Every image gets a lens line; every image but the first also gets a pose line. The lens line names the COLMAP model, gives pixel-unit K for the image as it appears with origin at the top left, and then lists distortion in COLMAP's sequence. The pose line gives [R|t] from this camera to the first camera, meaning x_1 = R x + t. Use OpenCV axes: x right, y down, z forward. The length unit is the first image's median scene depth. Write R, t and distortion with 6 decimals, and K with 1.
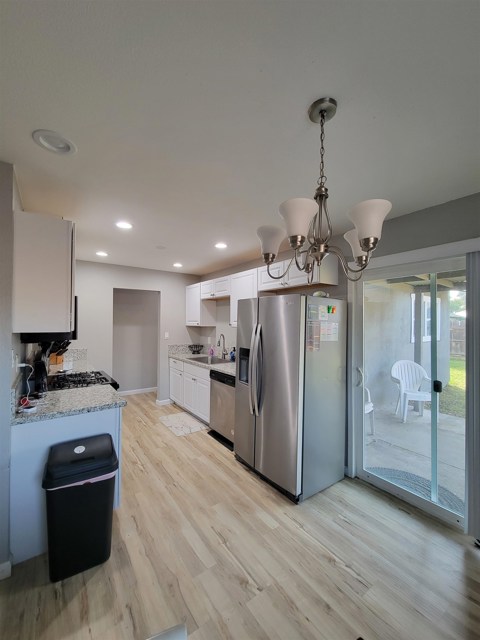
lens RADIAL K [[260.9, 0, 236.7], [0, 260.9, 319.5], [0, 0, 1]] dist [0.006018, -0.005187]
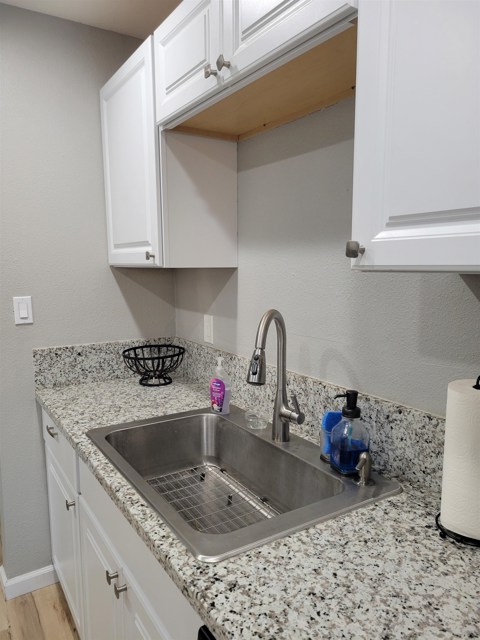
lens RADIAL K [[482.3, 0, 237.5], [0, 482.3, 320.4], [0, 0, 1]] dist [0.045003, -0.014568]
pose [[0.997521, -0.001094, -0.070358, -0.069955], [0.010216, 0.991537, 0.129425, 0.024331], [0.069621, -0.129823, 0.989090, 0.824778]]
